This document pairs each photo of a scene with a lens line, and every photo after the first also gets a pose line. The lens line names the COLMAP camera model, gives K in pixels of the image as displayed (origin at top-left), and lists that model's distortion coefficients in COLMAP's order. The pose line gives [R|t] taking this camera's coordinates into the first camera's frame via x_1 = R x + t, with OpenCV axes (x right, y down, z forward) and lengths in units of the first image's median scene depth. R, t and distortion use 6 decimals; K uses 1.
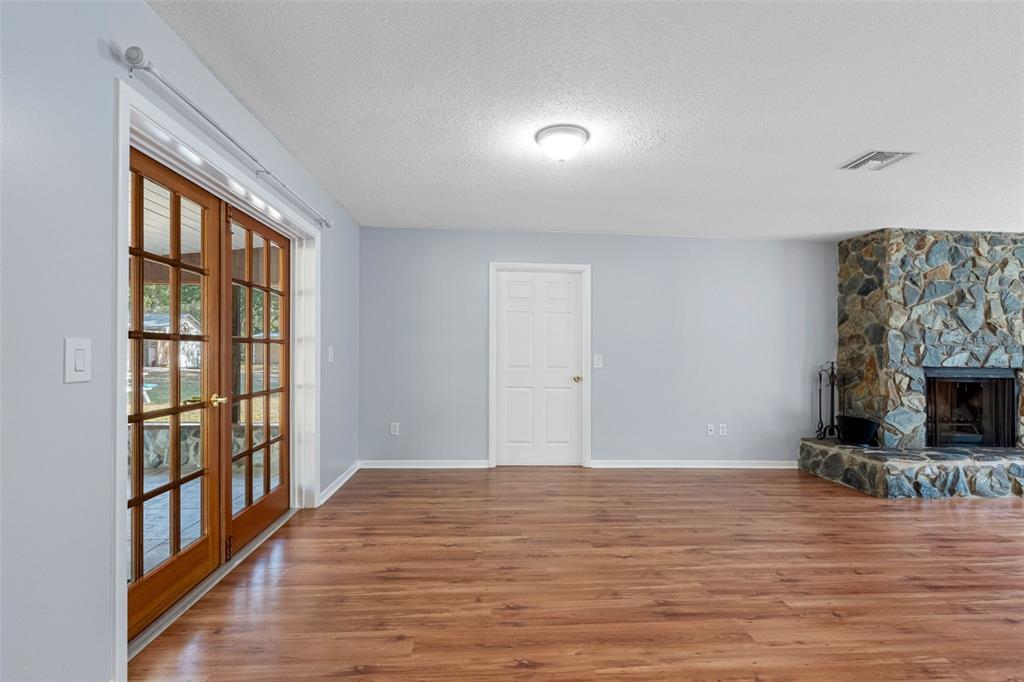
lens RADIAL K [[461.1, 0, 512.6], [0, 461.1, 361.7], [0, 0, 1]] dist [0.001959, -0.000834]
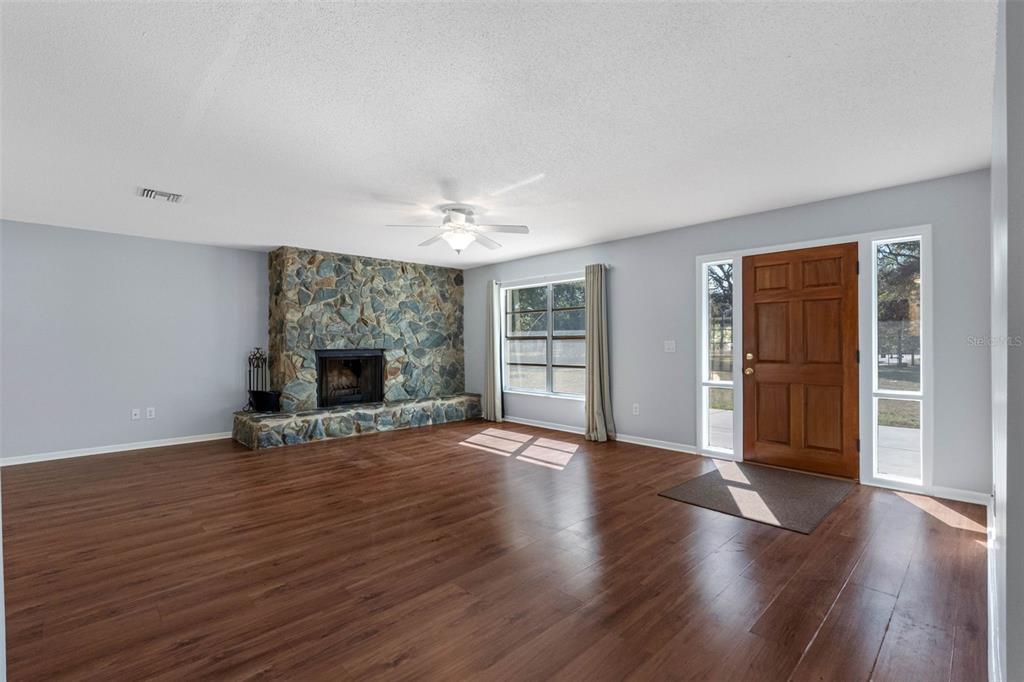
lens RADIAL K [[461.1, 0, 505.3], [0, 461.1, 347.1], [0, 0, 1]] dist [0.001959, -0.000834]
pose [[0.770677, -0.028001, 0.636611, 0.456482], [0.030630, 0.999507, 0.006882, 0.010830], [-0.636489, 0.014196, 0.771155, -0.427075]]
